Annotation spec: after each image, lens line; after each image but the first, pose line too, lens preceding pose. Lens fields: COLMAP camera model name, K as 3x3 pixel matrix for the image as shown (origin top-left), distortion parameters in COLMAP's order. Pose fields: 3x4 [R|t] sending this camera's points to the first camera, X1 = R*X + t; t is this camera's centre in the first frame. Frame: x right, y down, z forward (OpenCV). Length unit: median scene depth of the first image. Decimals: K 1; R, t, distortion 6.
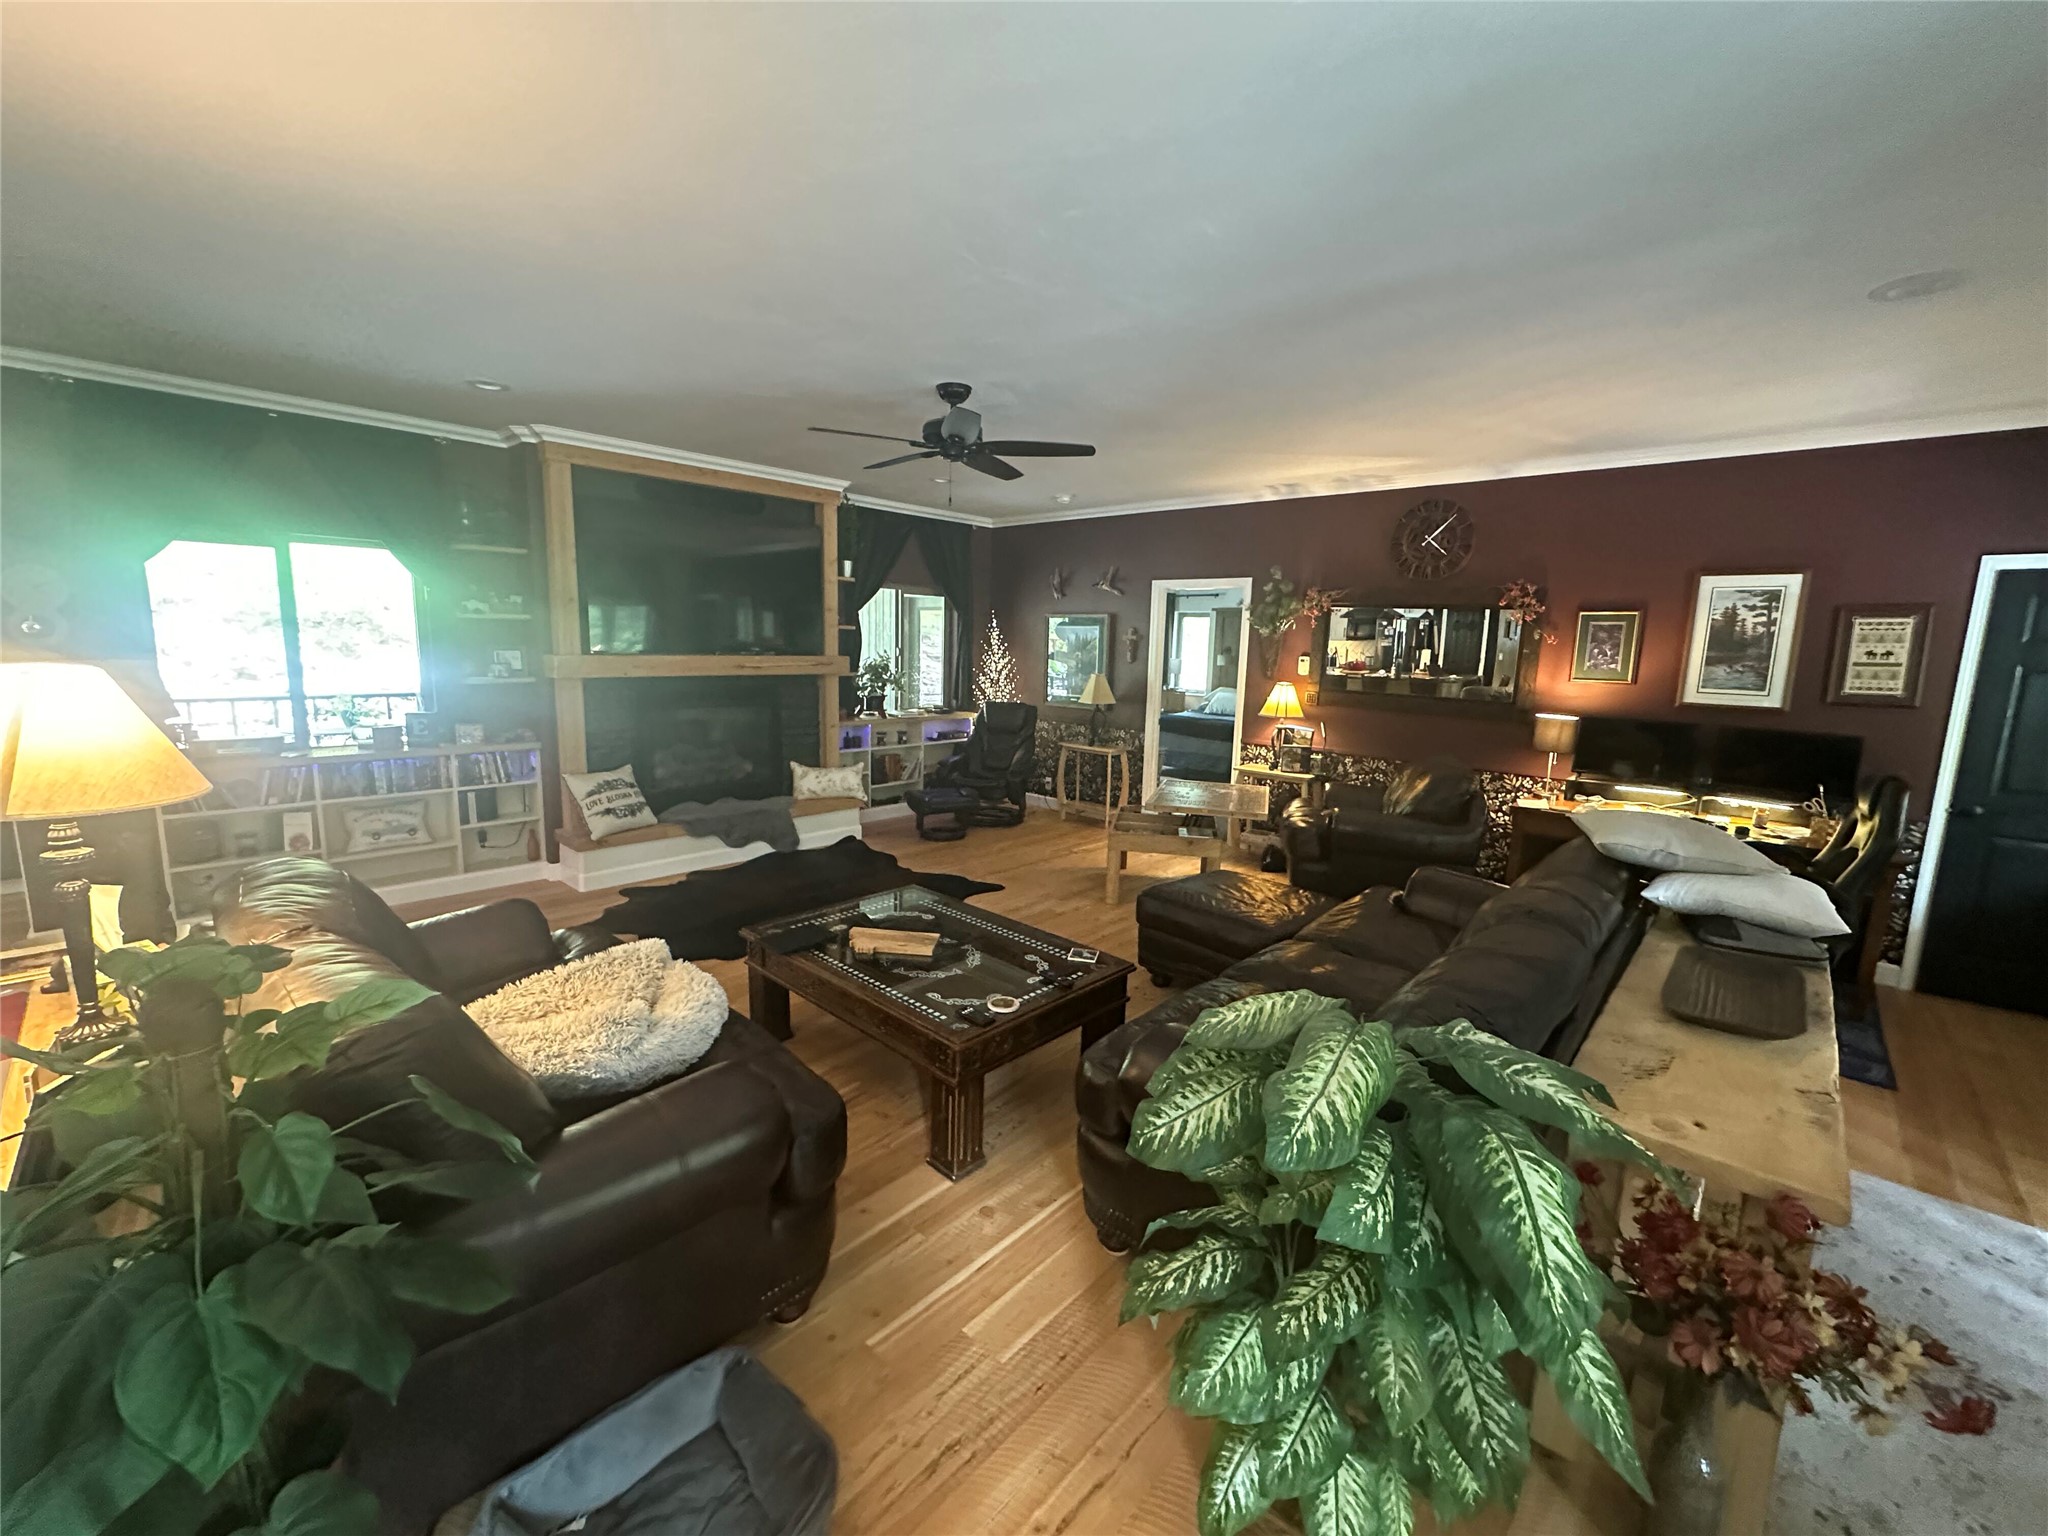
lens RADIAL K [[815.7, 0, 1024.0], [0, 815.7, 768.0], [0, 0, 1]] dist [-0.009230, -0.000141]
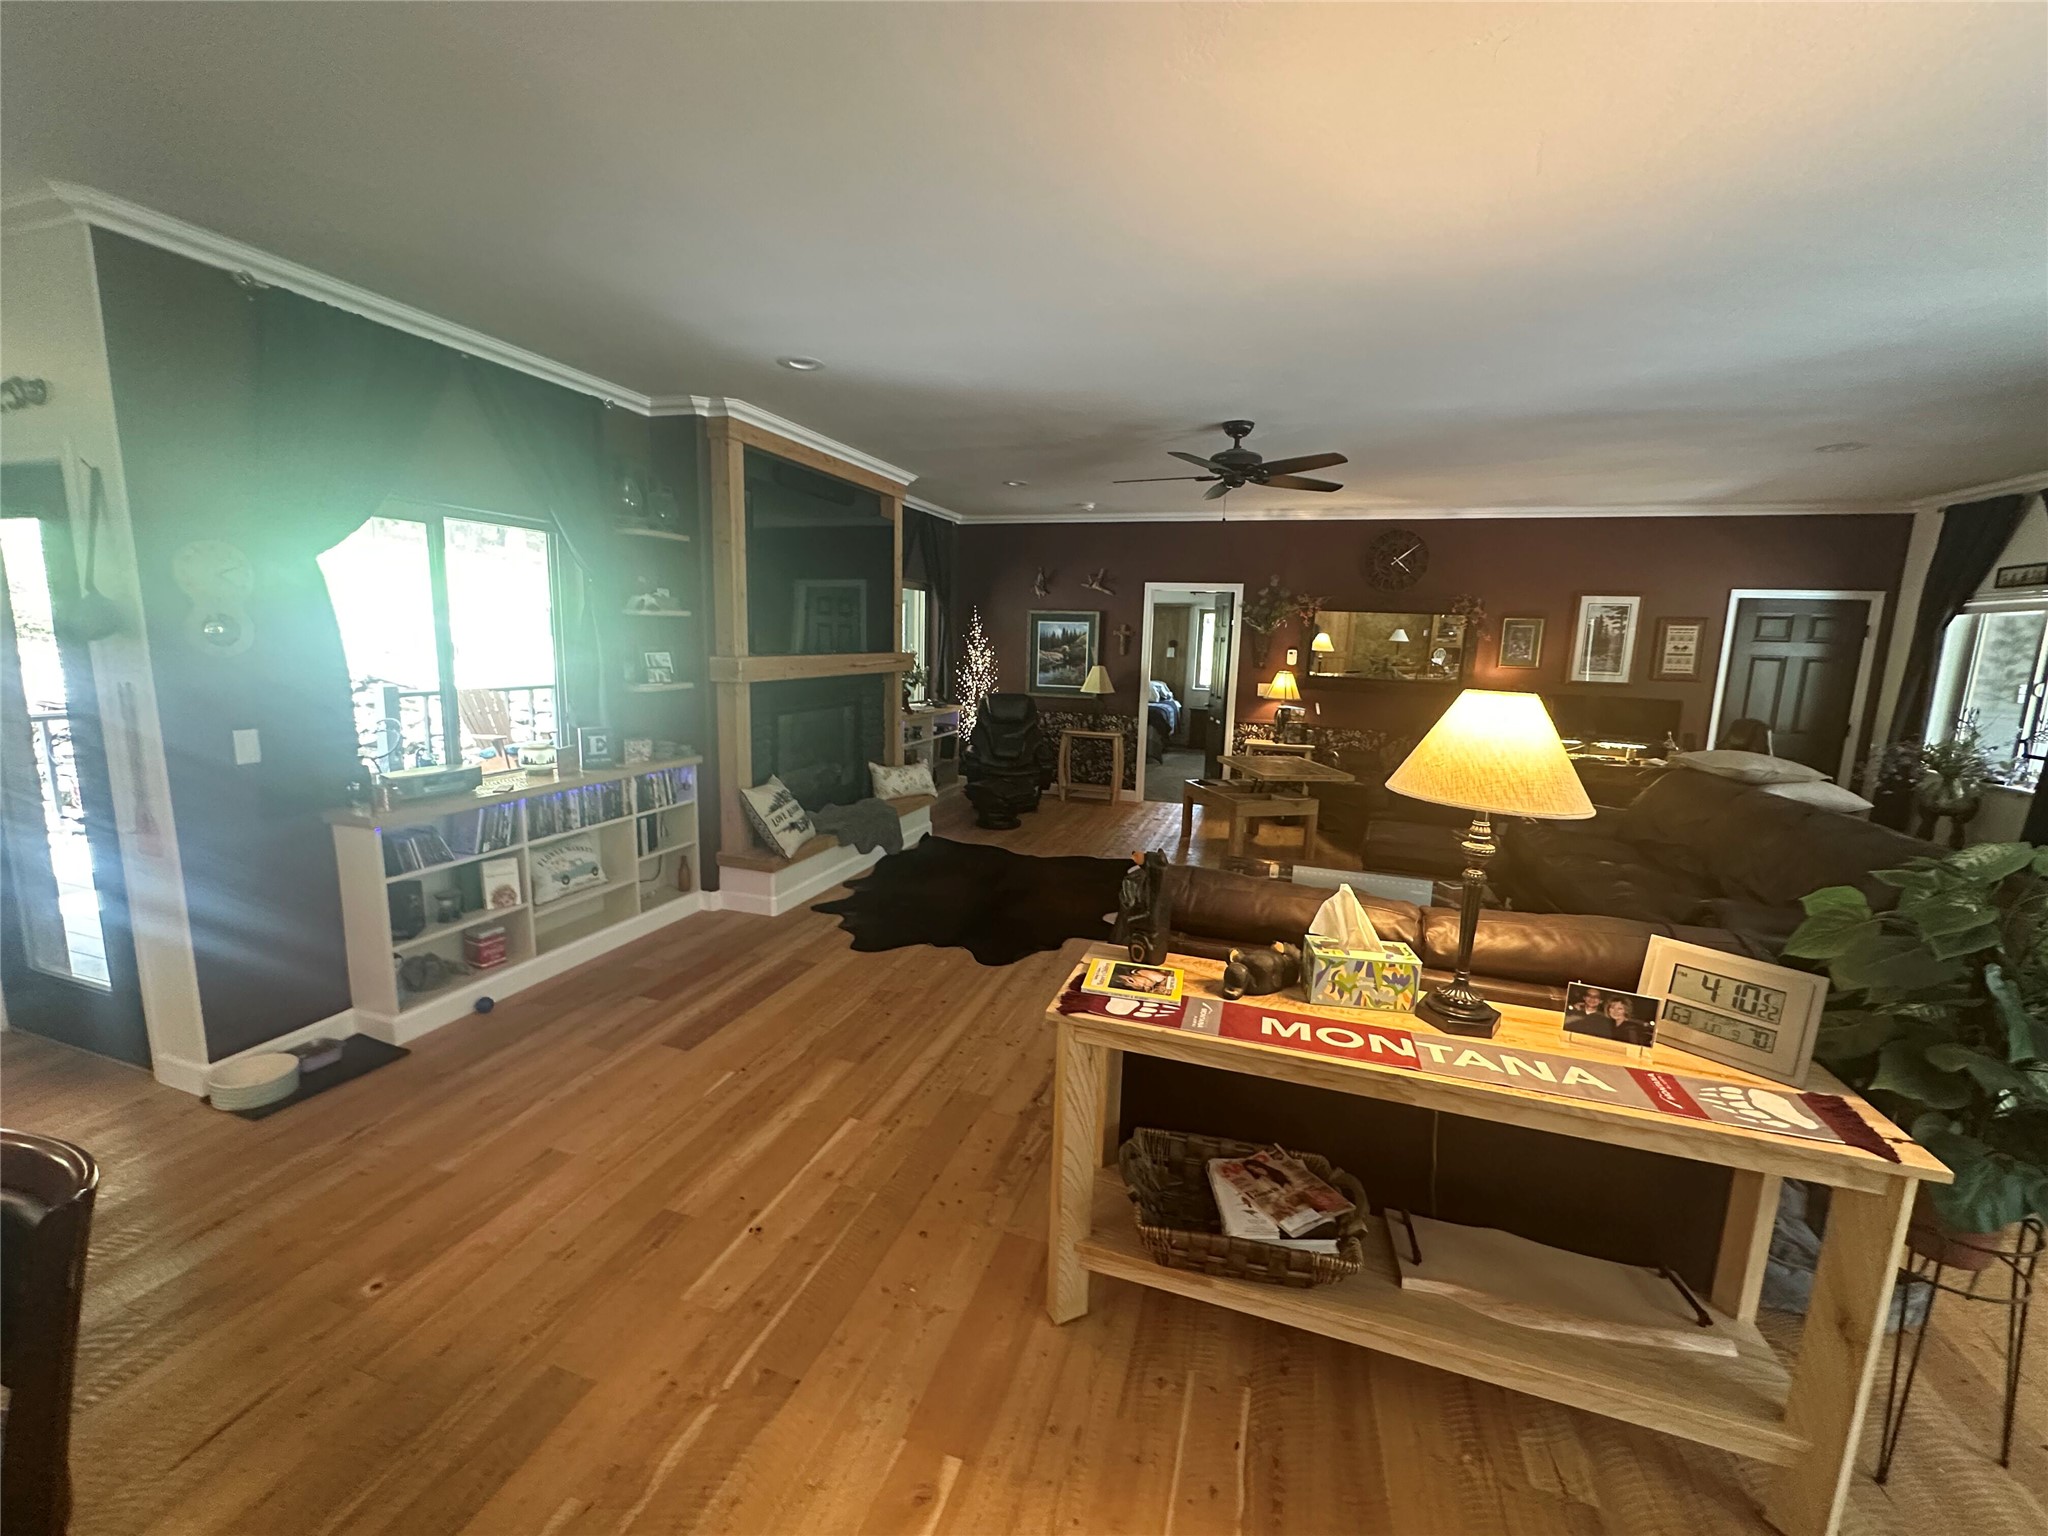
lens RADIAL K [[815.7, 0, 1024.0], [0, 815.7, 768.0], [0, 0, 1]] dist [-0.009230, -0.000141]
pose [[0.910116, -0.067547, 0.408810, -0.650571], [0.060023, 0.997709, 0.031224, -0.025520], [-0.409982, -0.003880, 0.912085, 0.050538]]
